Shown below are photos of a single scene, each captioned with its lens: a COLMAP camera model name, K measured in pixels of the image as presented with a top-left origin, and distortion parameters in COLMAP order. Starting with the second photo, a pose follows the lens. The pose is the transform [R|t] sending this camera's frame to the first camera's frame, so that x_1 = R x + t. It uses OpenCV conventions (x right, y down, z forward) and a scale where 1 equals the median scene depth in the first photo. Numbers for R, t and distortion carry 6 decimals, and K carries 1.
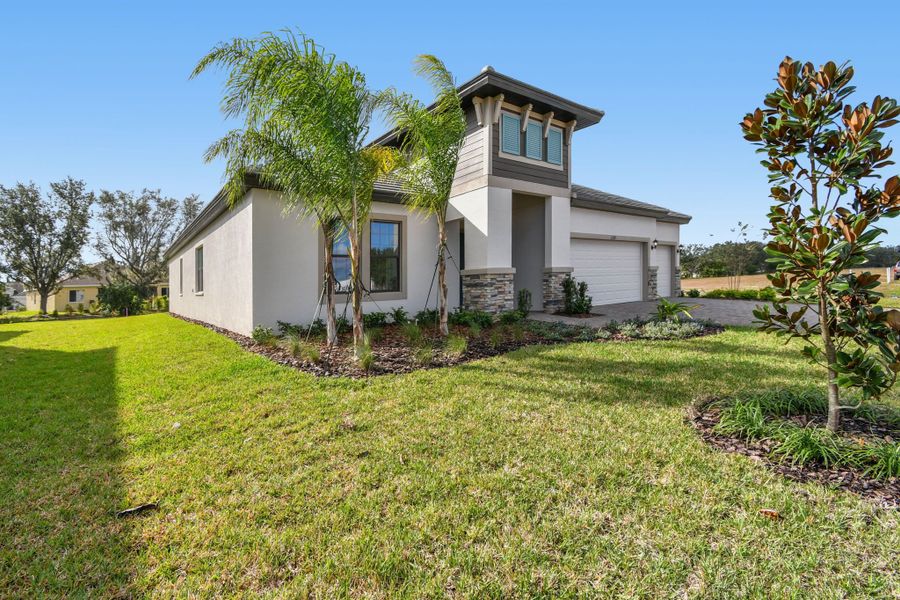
lens RADIAL K [[406.5, 0, 421.5], [0, 406.5, 309.2], [0, 0, 1]] dist [-0.004580, -0.001617]
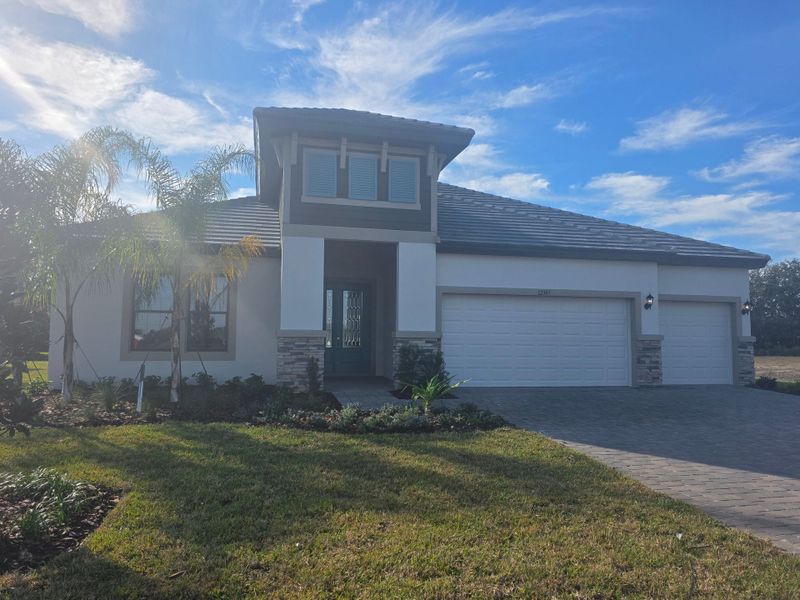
lens RADIAL K [[563.6, 0, 394.4], [0, 563.6, 296.3], [0, 0, 1]] dist [0.053399, -0.027751]
pose [[0.921713, 0.012120, -0.387684, 0.731228], [-0.065854, 0.989890, -0.125619, -0.032942], [0.382242, 0.141316, 0.913193, 0.003314]]
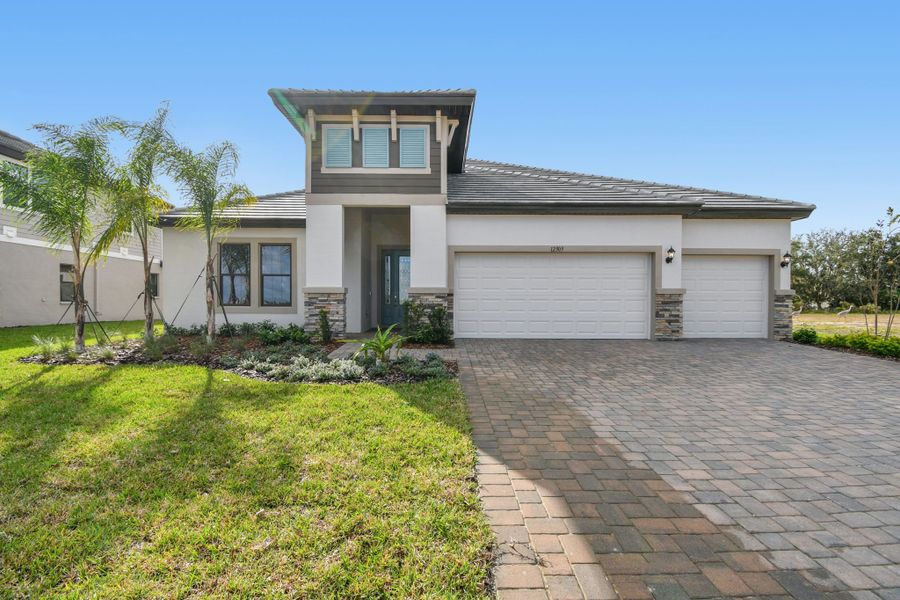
lens RADIAL K [[406.5, 0, 444.0], [0, 406.5, 307.4], [0, 0, 1]] dist [-0.004580, -0.001617]
pose [[0.810669, 0.042977, -0.583925, 0.880621], [-0.071171, 0.997140, -0.025418, -0.043683], [0.581163, 0.062164, 0.811410, 0.348906]]
